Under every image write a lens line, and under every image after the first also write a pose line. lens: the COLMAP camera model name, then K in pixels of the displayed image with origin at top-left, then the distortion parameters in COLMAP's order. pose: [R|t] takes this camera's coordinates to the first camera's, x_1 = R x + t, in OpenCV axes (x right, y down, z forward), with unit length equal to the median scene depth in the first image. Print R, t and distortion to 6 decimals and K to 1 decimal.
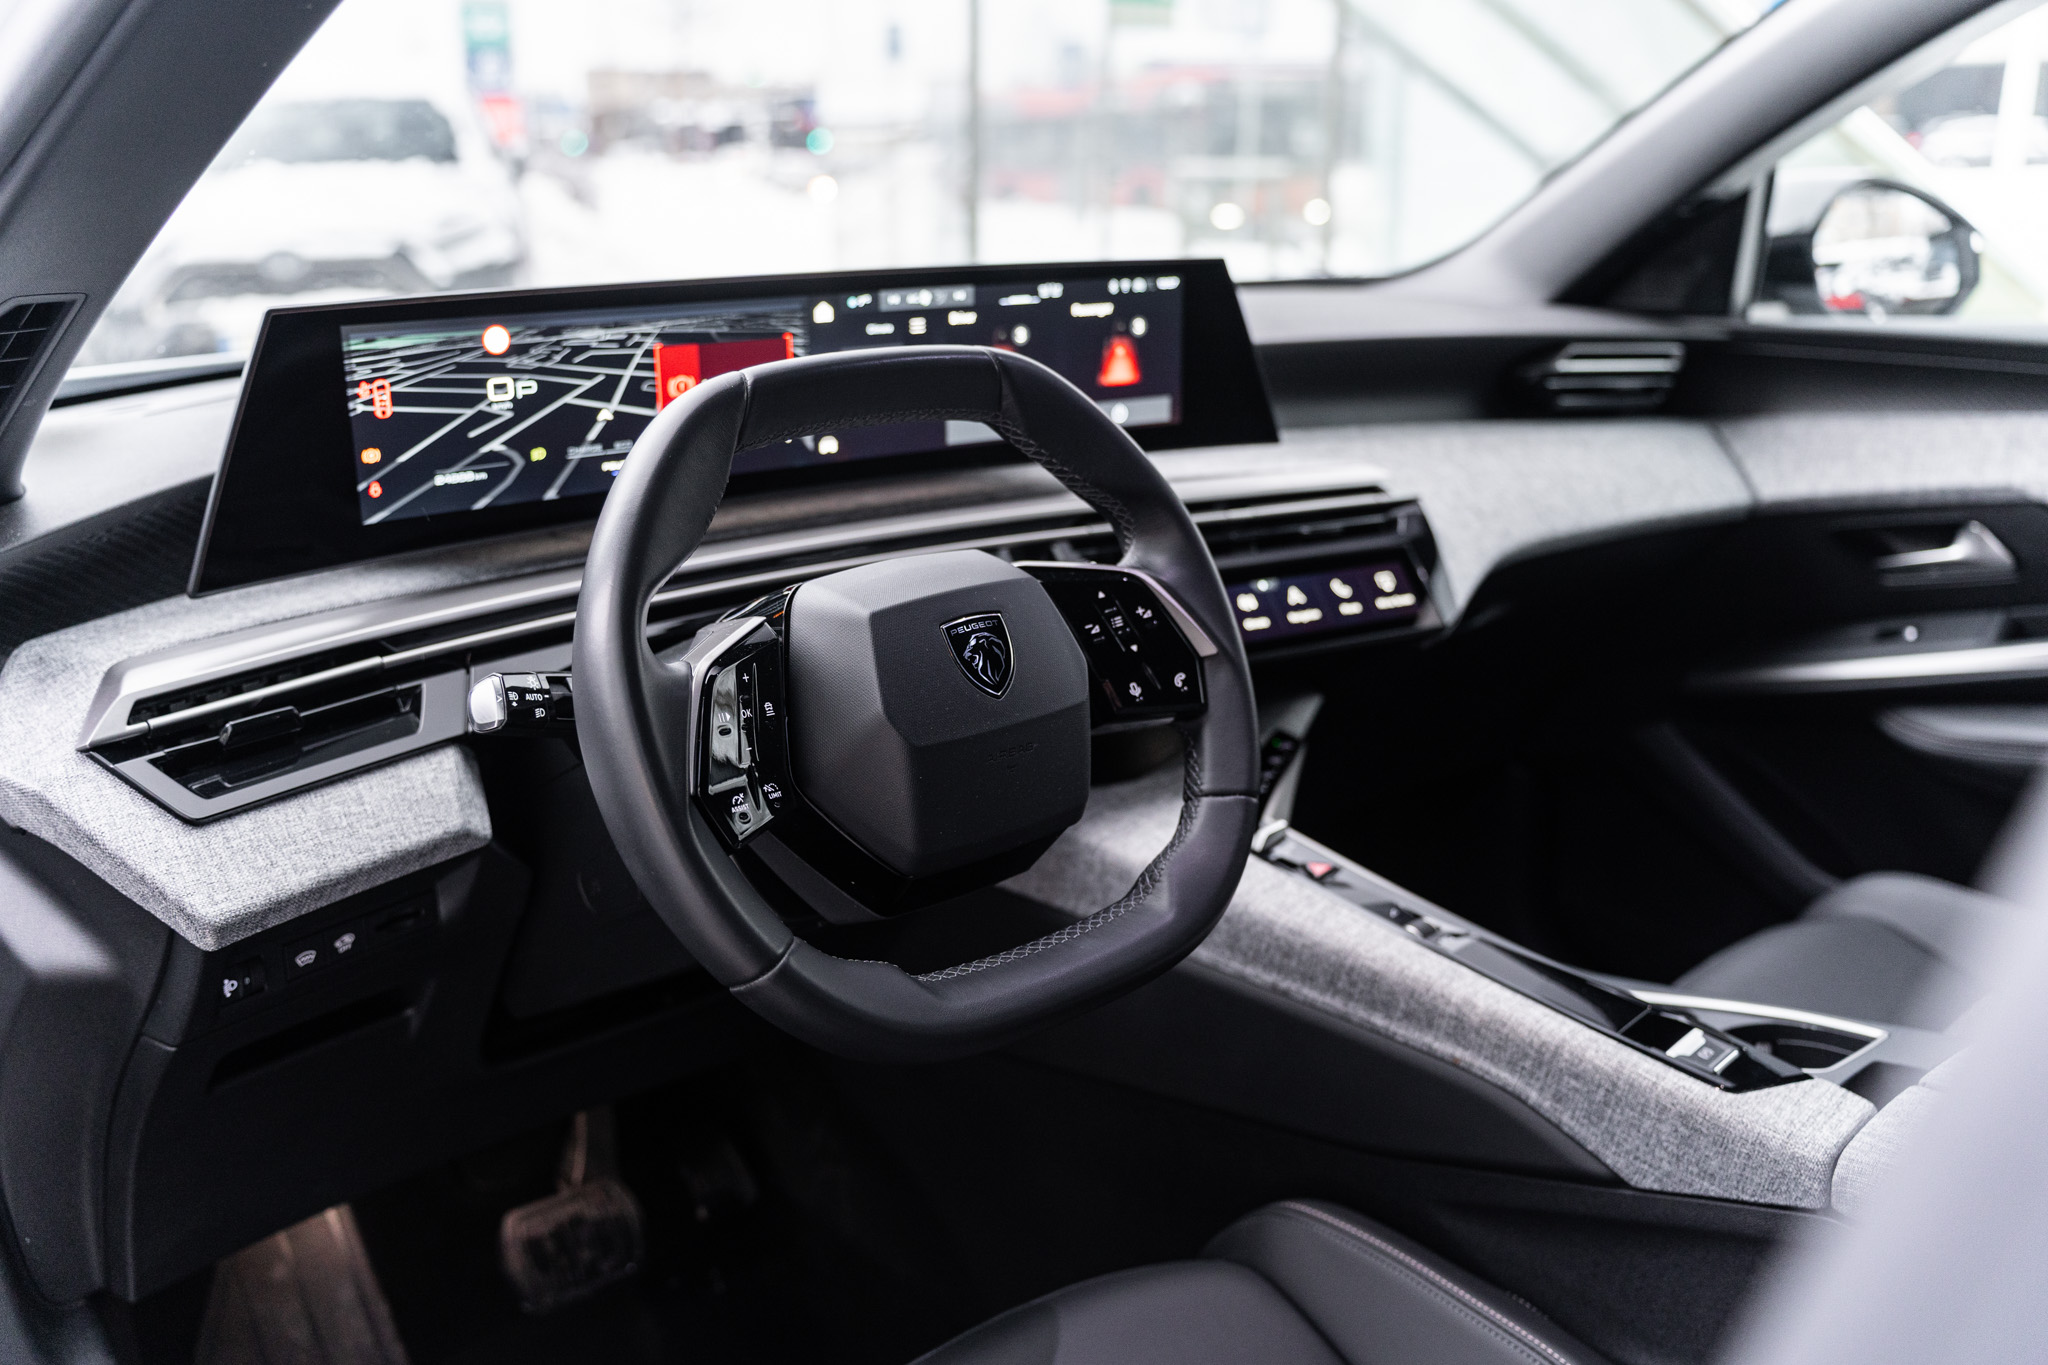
lens RADIAL K [[1833.6, 0, 1023.9], [0, 1833.6, 680.2], [0, 0, 1]] dist [0.012629, -0.014045]
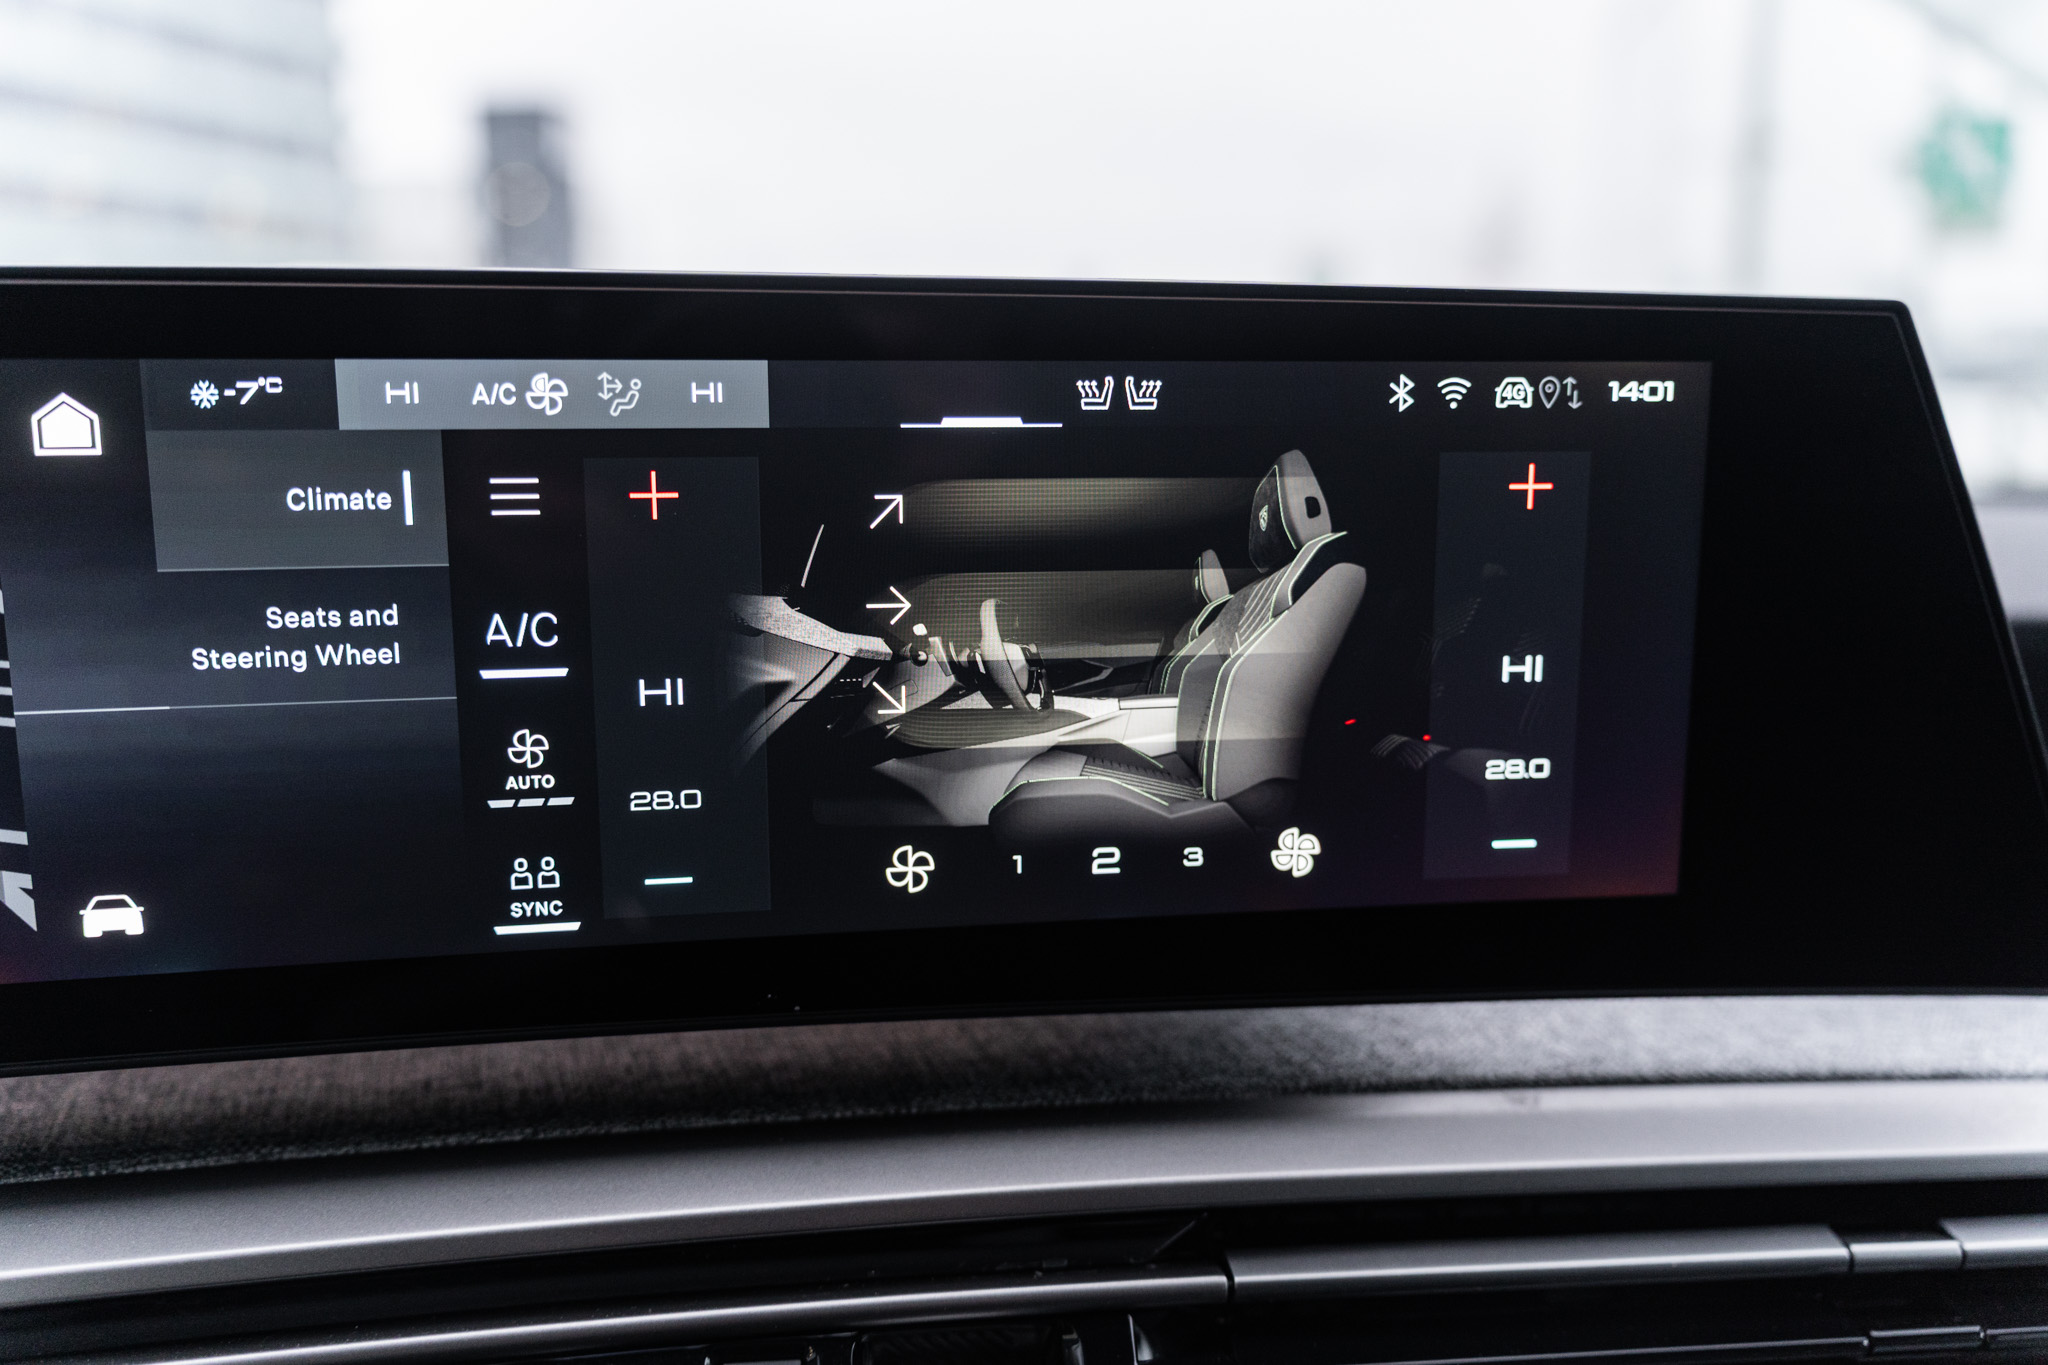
lens RADIAL K [[1647.6, 0, 1010.6], [0, 1647.6, 682.3], [0, 0, 1]] dist [-0.006213, 0.000356]
pose [[0.900388, 0.076446, -0.428319, 0.123338], [-0.123894, 0.988736, -0.083974, -0.172729], [0.417074, 0.128675, 0.899717, 0.910578]]
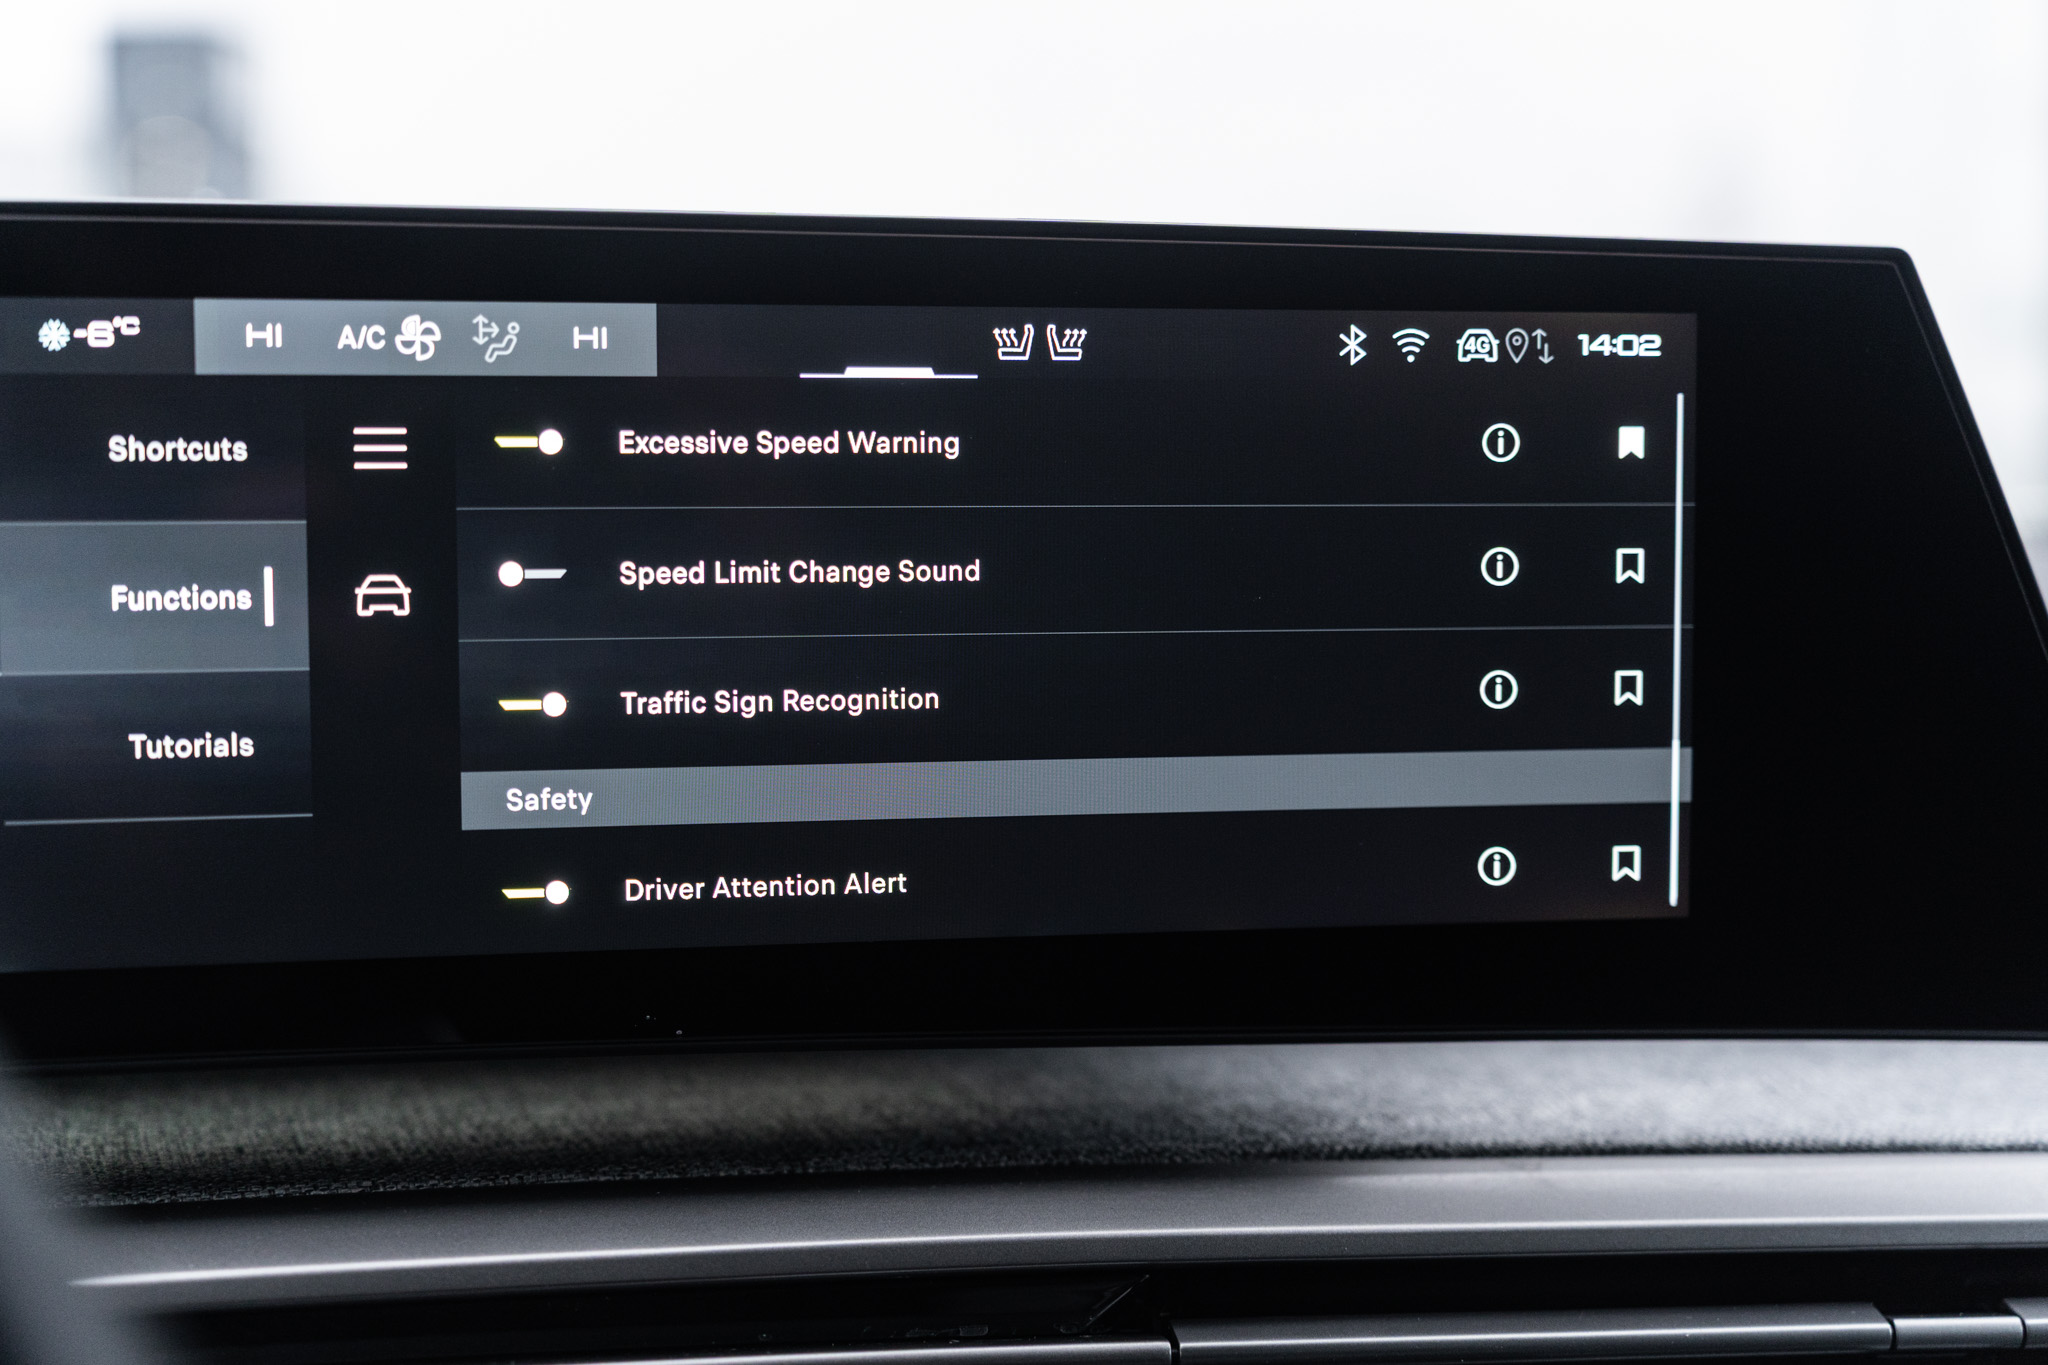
lens RADIAL K [[2715.8, 0, 1026.2], [0, 2715.8, 687.9], [0, 0, 1]] dist [-0.030530, 0.000000]
pose [[0.912151, 0.036184, -0.408253, 0.187787], [-0.117420, 0.977412, -0.175720, -0.120762], [0.392673, 0.208220, 0.895797, 0.797657]]
